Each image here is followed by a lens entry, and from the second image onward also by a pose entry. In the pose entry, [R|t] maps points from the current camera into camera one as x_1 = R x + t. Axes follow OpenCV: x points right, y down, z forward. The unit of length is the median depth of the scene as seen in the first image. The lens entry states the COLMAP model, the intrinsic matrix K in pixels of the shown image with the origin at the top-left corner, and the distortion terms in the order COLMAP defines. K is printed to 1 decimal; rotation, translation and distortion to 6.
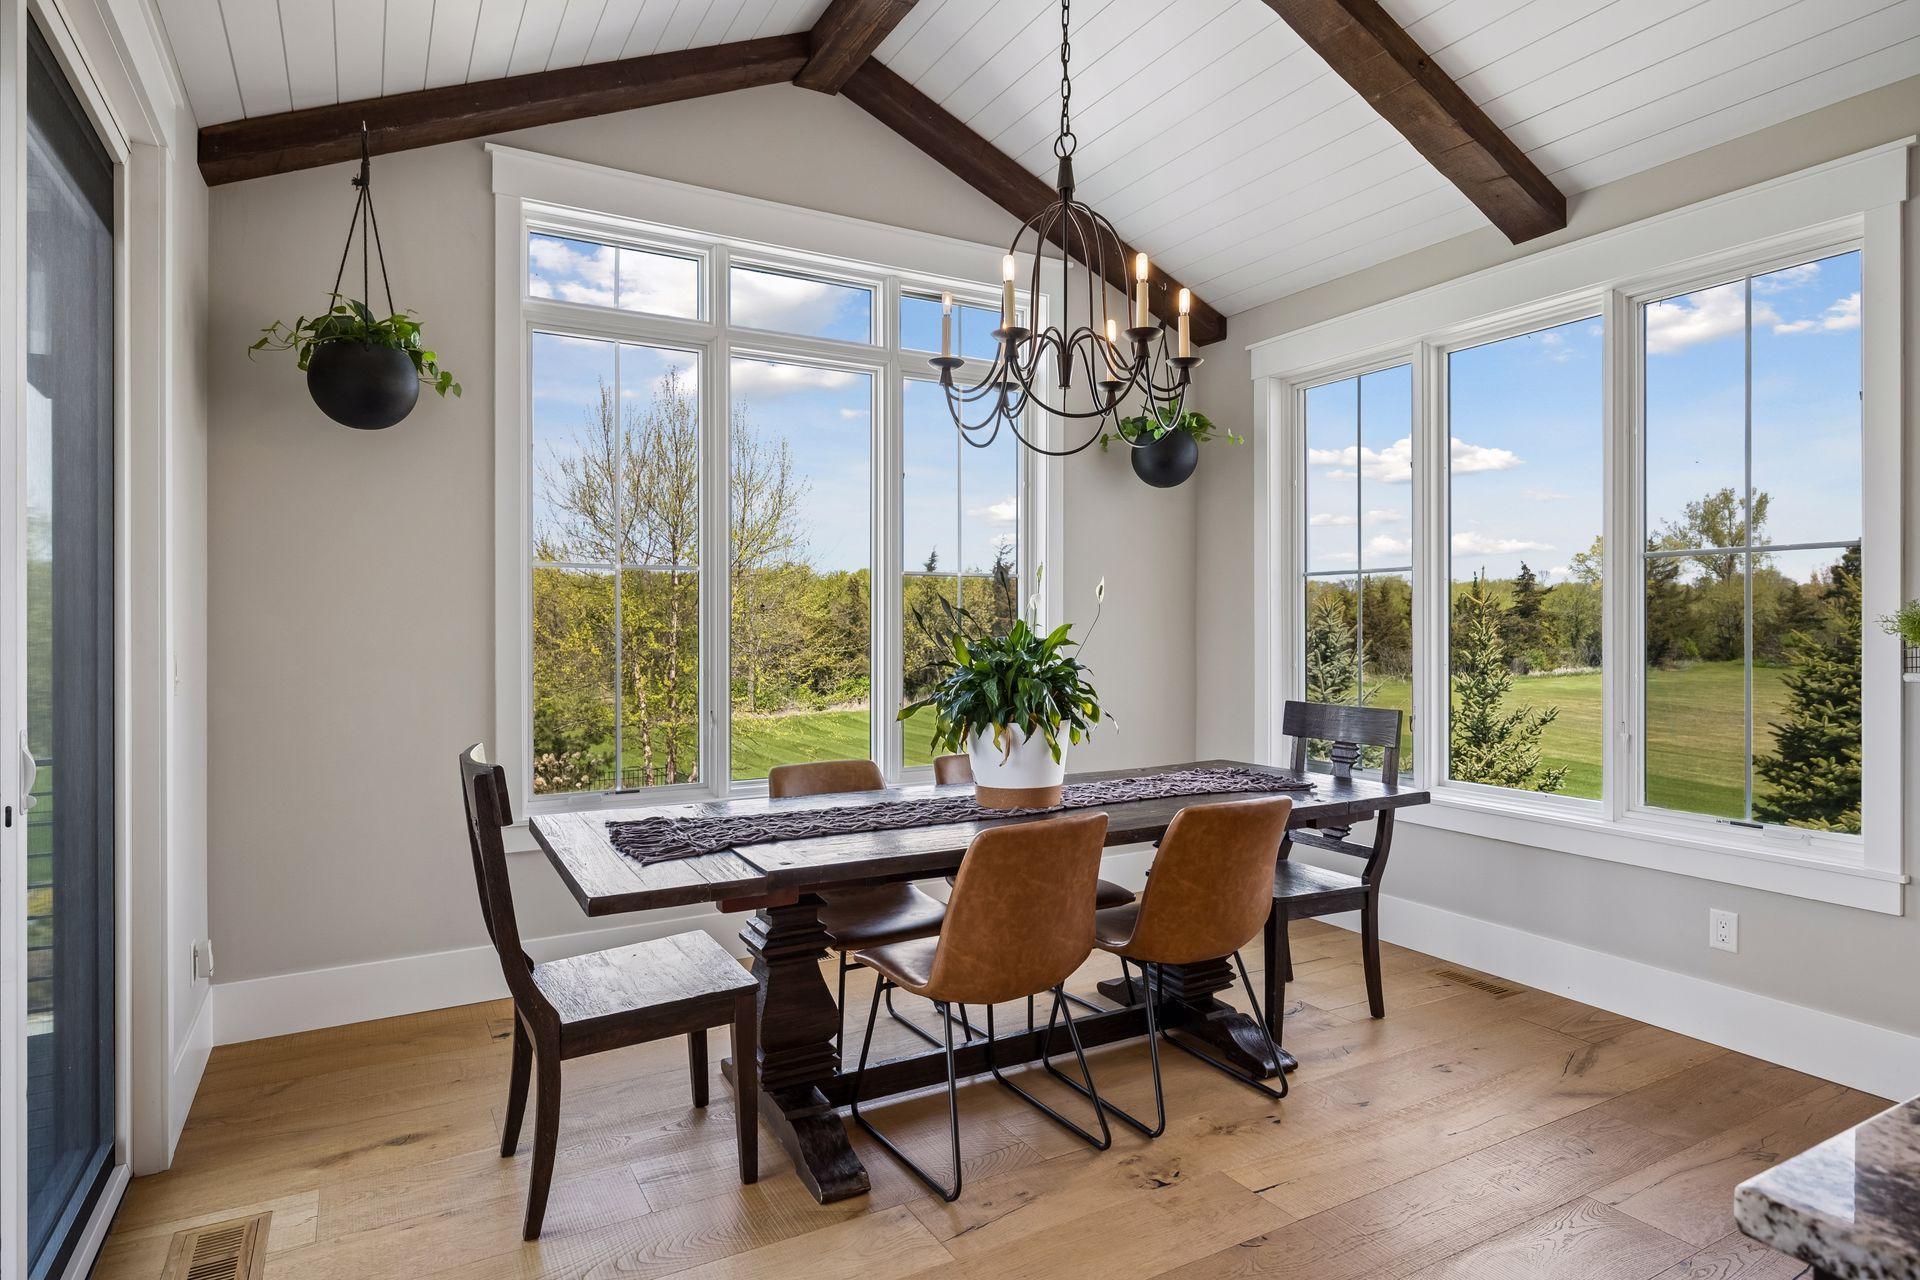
lens RADIAL K [[1040.7, 0, 956.4], [0, 1040.7, 631.5], [0, 0, 1]] dist [-0.016760, 0.000173]
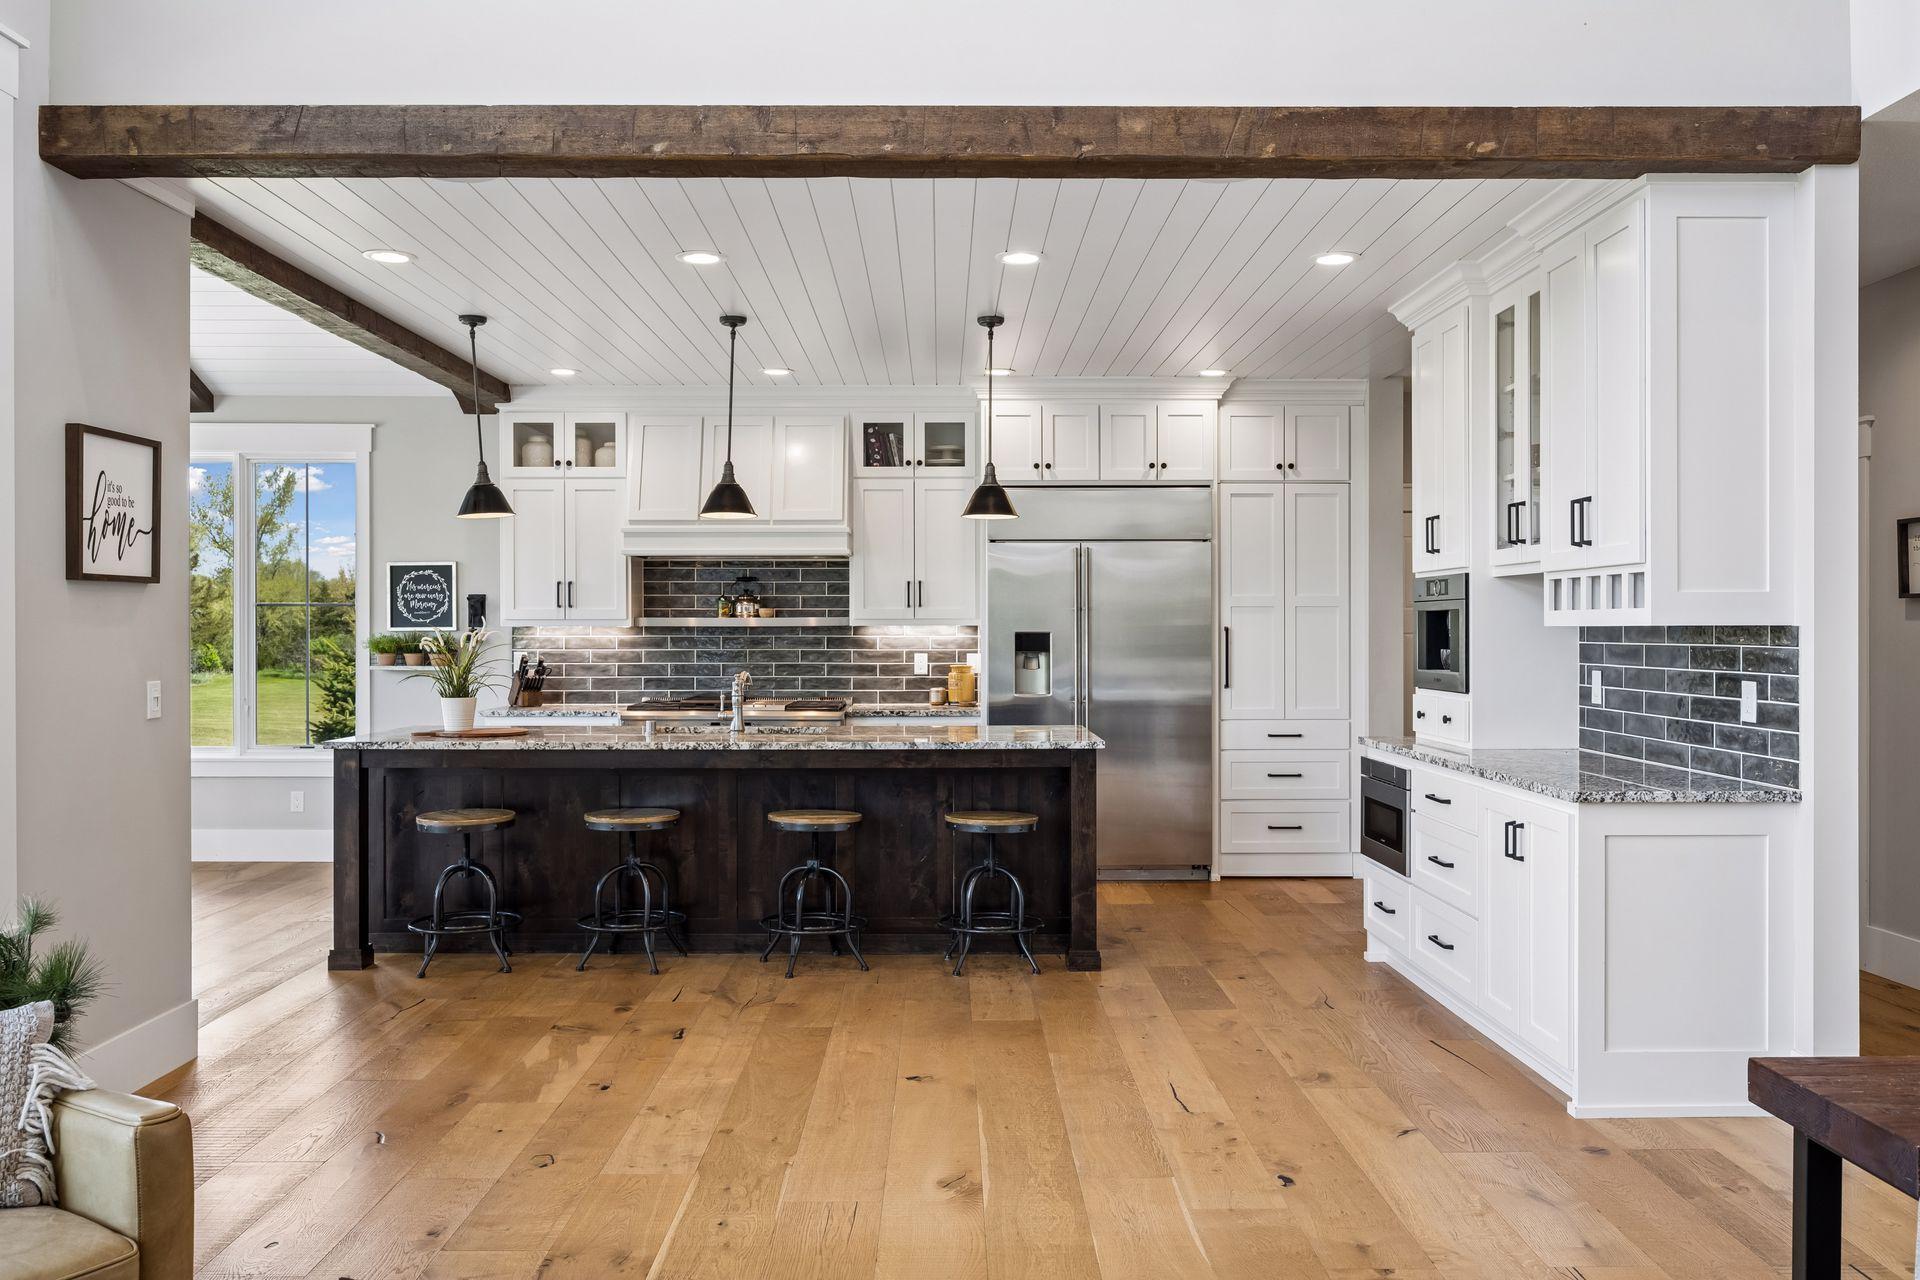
lens RADIAL K [[1553.1, 0, 960.0], [0, 1553.1, 640.0], [0, 0, 1]] dist [-0.004221, -0.000247]
pose [[0.477231, -0.005967, 0.878757, -0.407624], [0.003195, 0.999982, 0.005055, -0.008360], [-0.878772, 0.000396, 0.477242, -0.496008]]
